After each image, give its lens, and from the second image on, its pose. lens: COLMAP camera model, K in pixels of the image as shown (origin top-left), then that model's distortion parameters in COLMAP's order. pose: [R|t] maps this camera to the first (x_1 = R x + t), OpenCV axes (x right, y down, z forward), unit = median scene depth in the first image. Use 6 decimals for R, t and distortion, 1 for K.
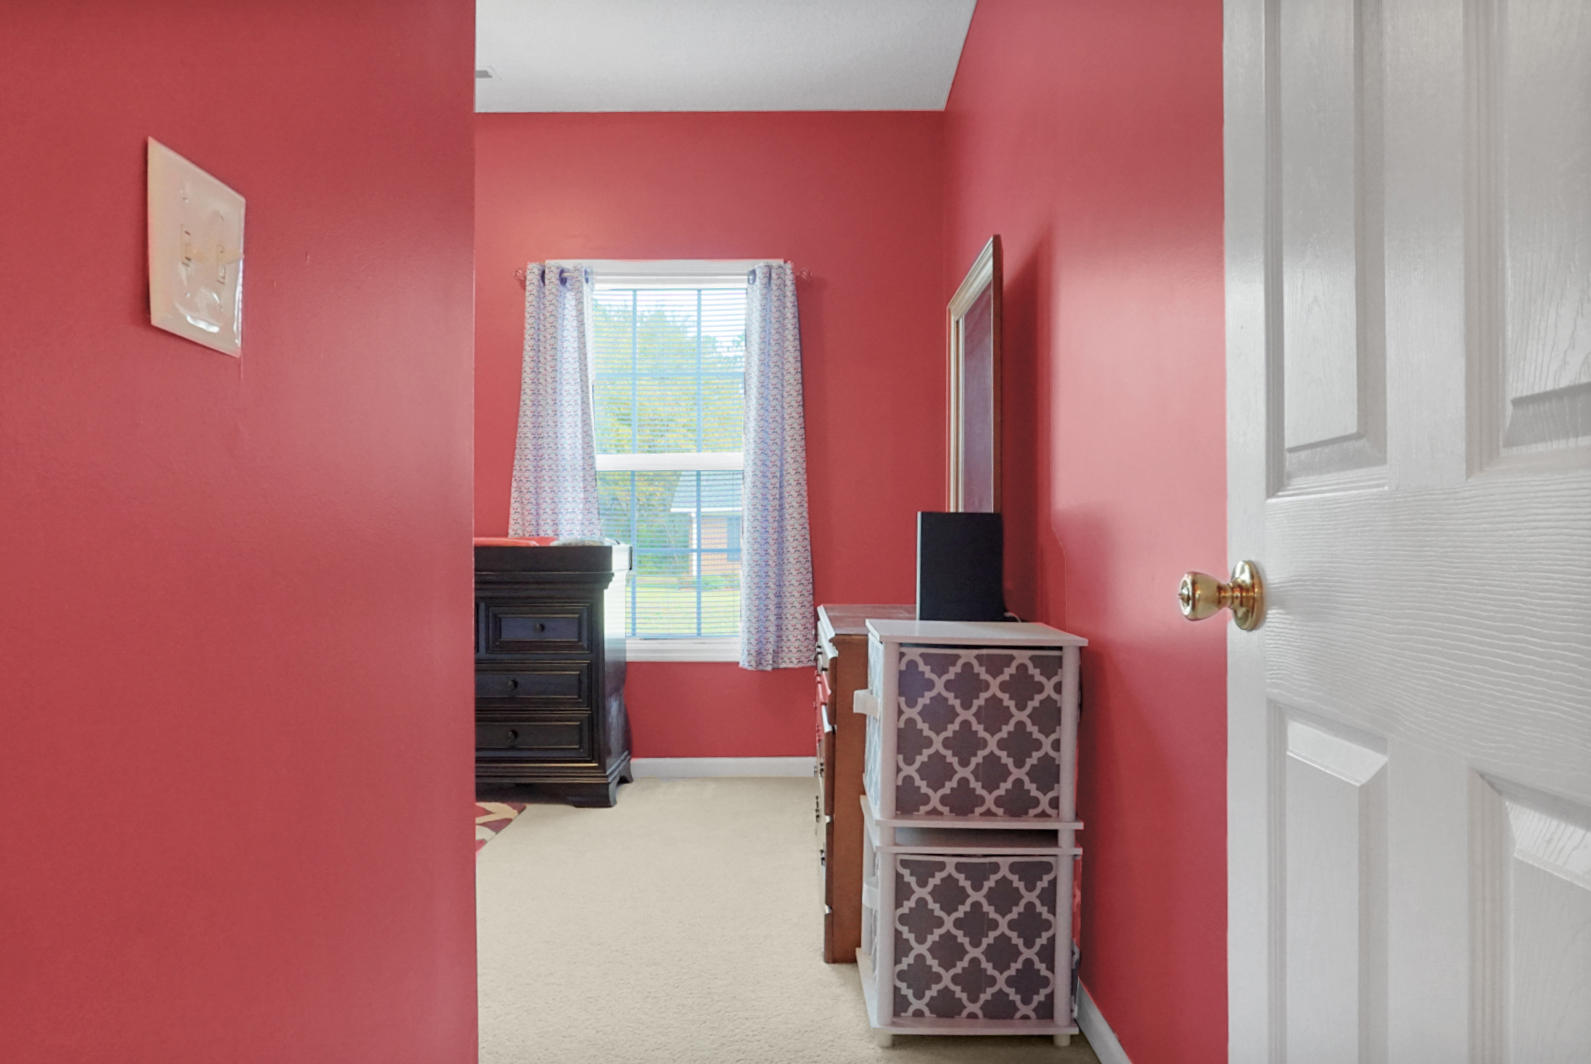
lens RADIAL K [[1073.5, 0, 803.8], [0, 1073.5, 537.2], [0, 0, 1]] dist [-0.023781, 0.003710]
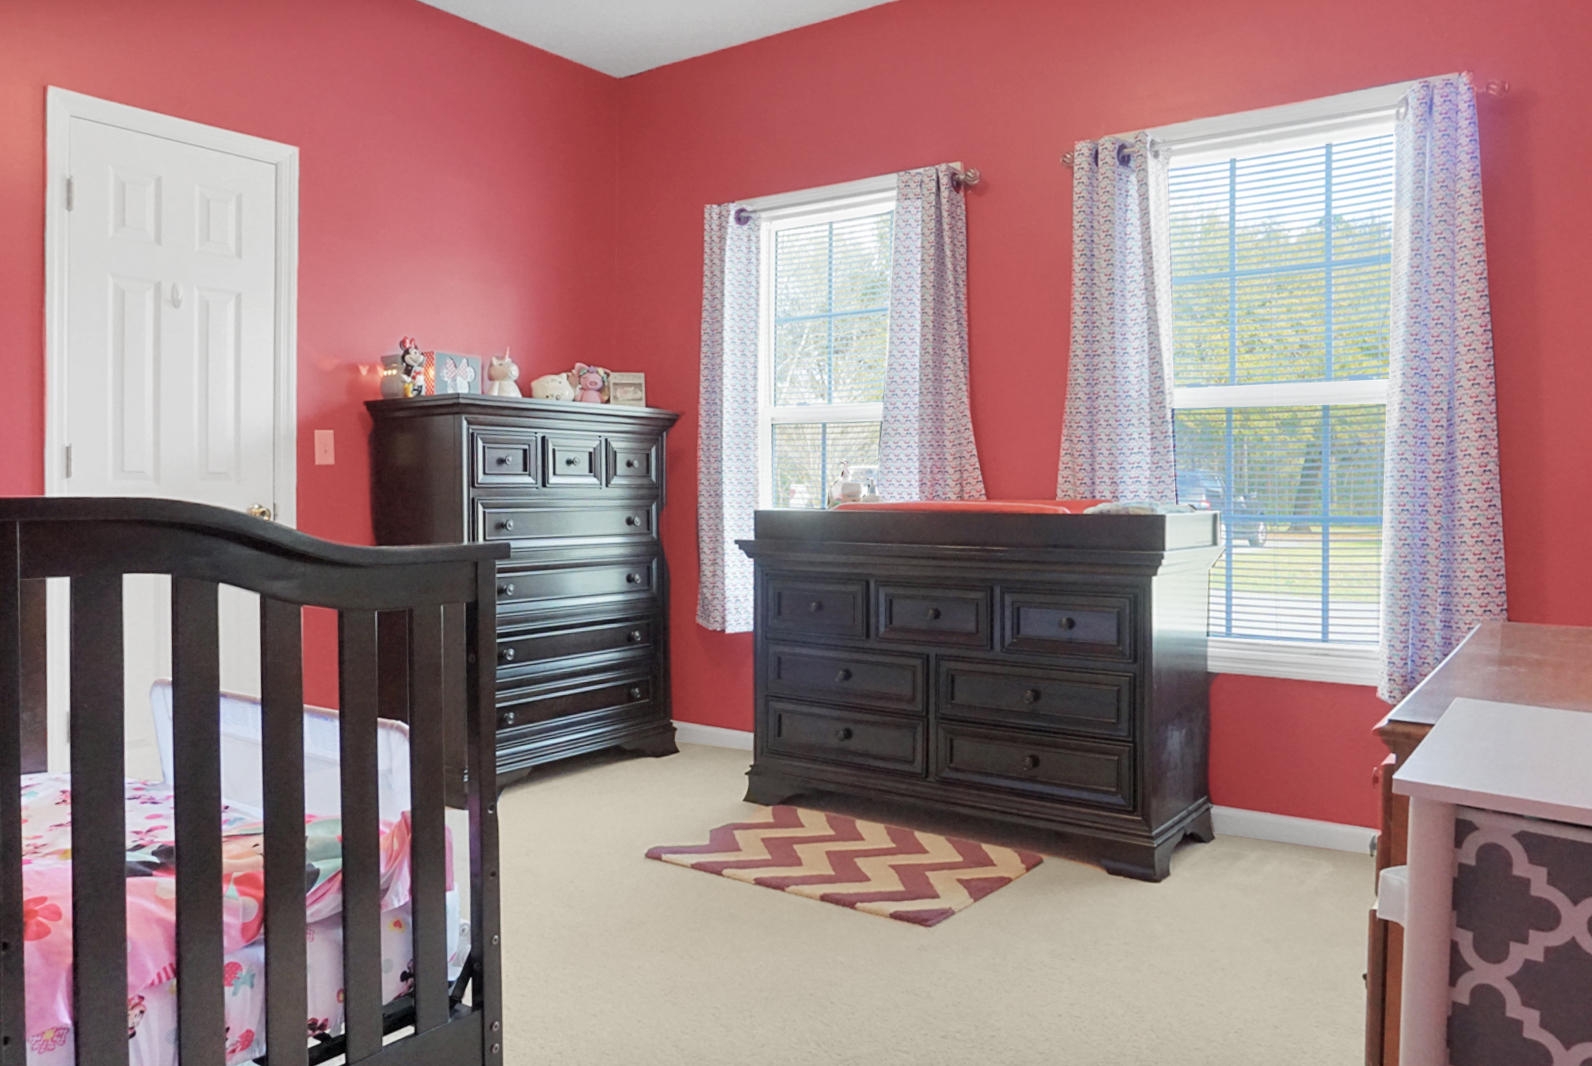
lens RADIAL K [[1162.9, 0, 797.3], [0, 1162.9, 500.7], [0, 0, 1]] dist [-0.016963, 0.005925]
pose [[0.820944, 0.006440, -0.570973, 0.054893], [-0.000505, 0.999944, 0.010552, -0.008383], [0.571009, -0.008375, 0.820901, 0.202568]]
